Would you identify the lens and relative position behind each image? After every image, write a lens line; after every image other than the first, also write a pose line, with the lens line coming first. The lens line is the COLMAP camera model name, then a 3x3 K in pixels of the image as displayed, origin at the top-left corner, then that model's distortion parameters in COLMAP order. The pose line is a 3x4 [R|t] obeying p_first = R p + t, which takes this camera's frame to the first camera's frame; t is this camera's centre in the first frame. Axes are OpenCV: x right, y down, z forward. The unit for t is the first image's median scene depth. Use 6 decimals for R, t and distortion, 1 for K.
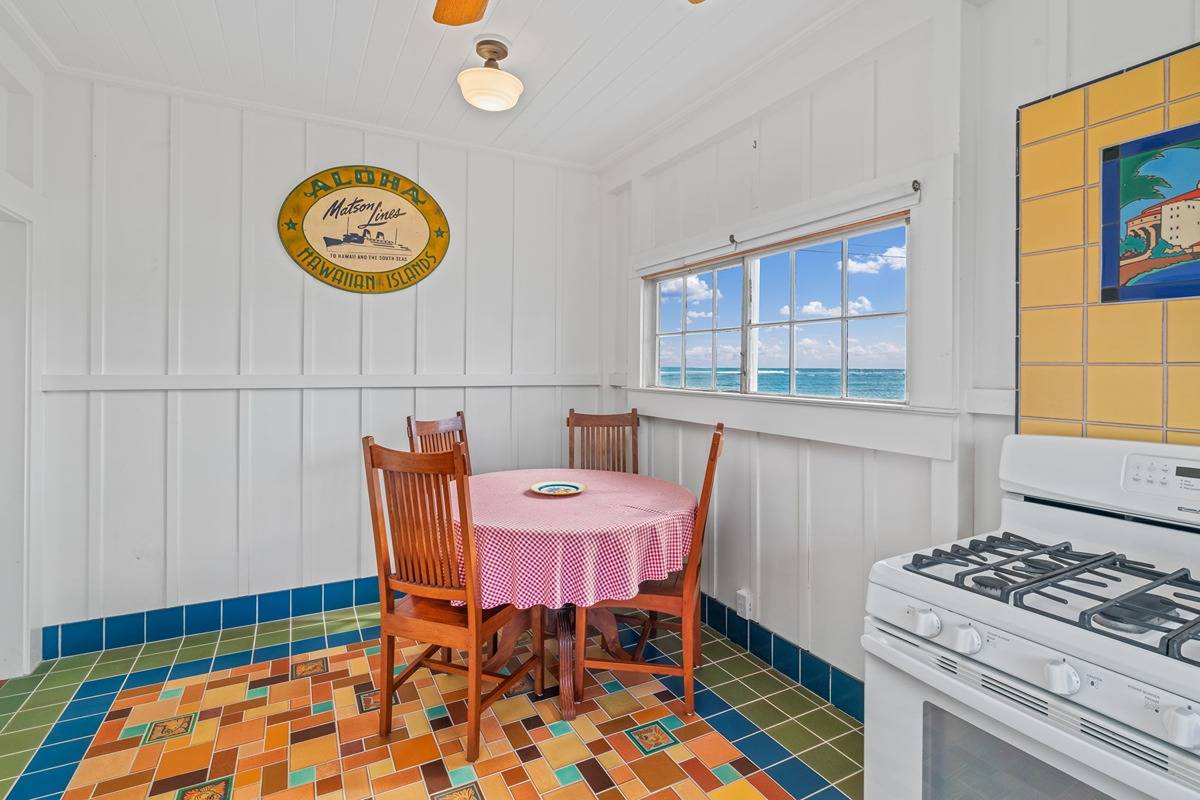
lens RADIAL K [[550.7, 0, 592.1], [0, 550.7, 372.9], [0, 0, 1]] dist [-0.012099, 0.004428]
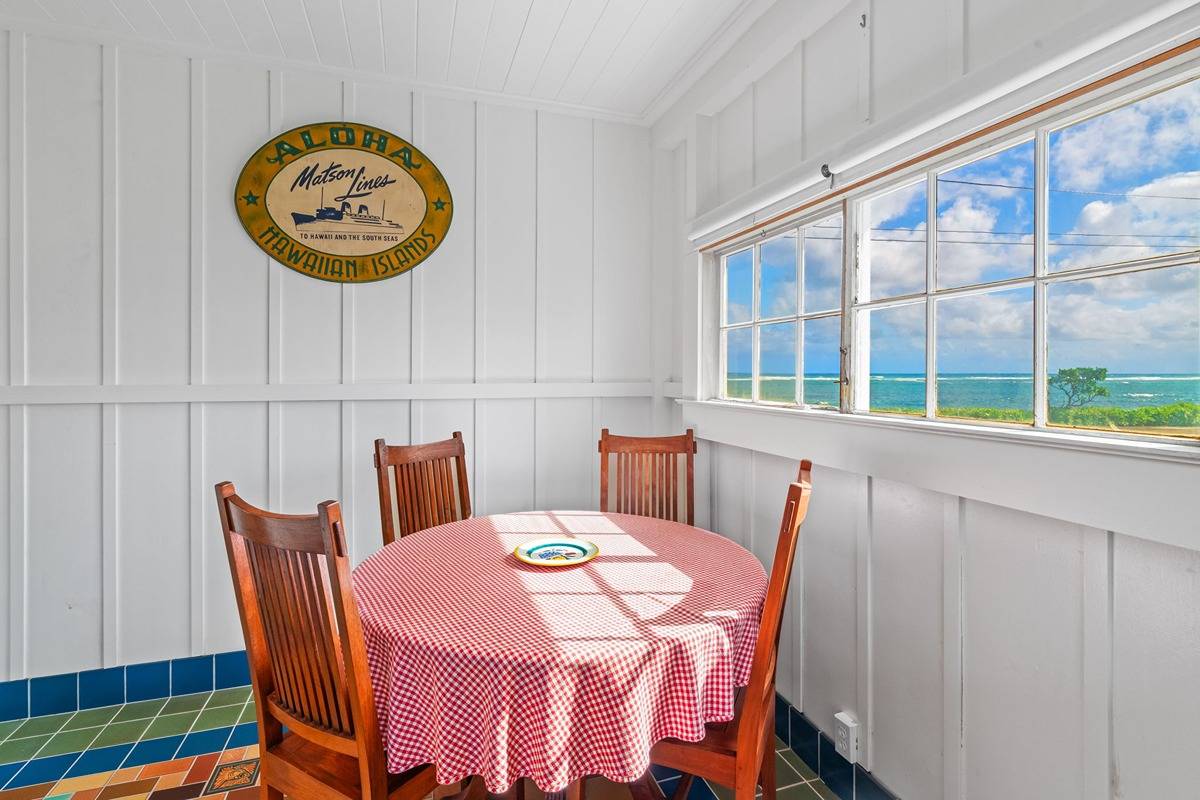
lens RADIAL K [[548.3, 0, 600.7], [0, 548.3, 378.0], [0, 0, 1]] dist [-0.009982, 0.001255]
pose [[0.987364, -0.003256, -0.158434, 0.098664], [0.002820, 0.999992, -0.002977, -0.002703], [0.158443, 0.002492, 0.987365, 0.336662]]
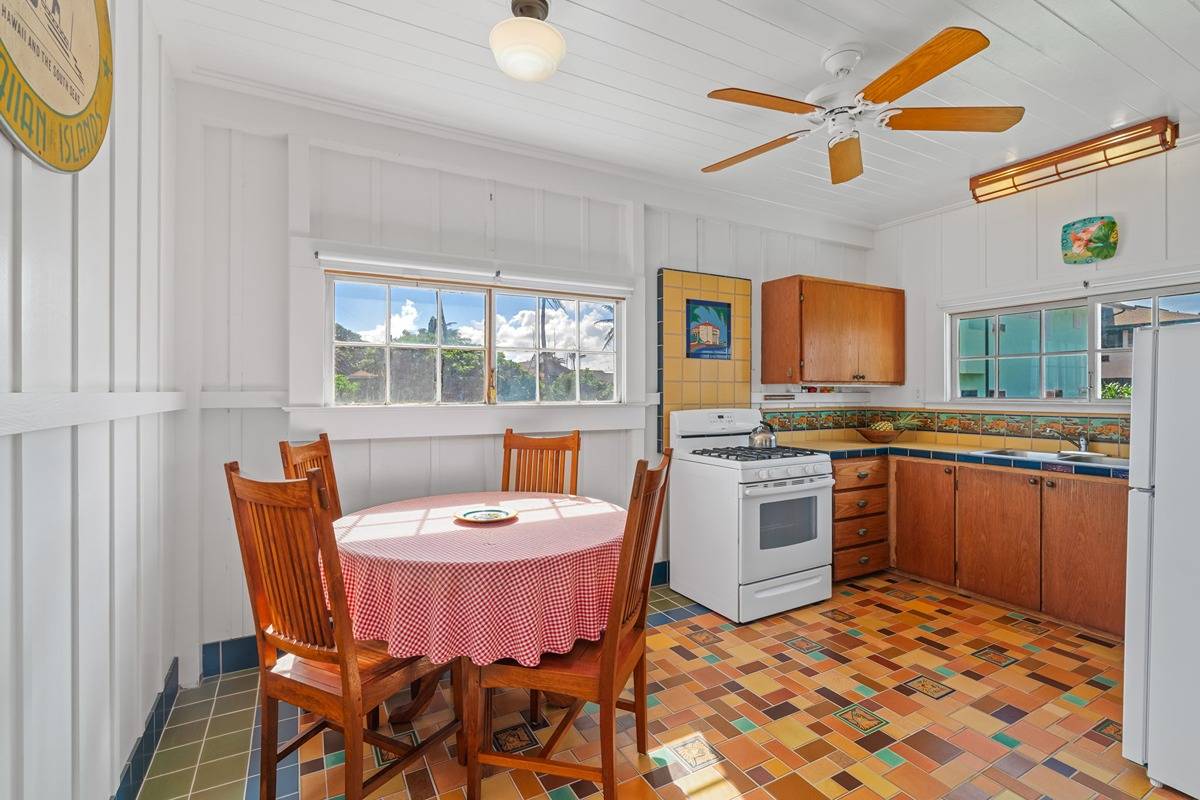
lens RADIAL K [[545.7, 0, 598.7], [0, 545.7, 393.8], [0, 0, 1]] dist [-0.019673, 0.012987]
pose [[-0.014264, -0.015148, 0.999784, -0.942287], [0.007360, 0.999857, 0.015255, -0.000129], [-0.999871, 0.007576, -0.014151, 0.830628]]
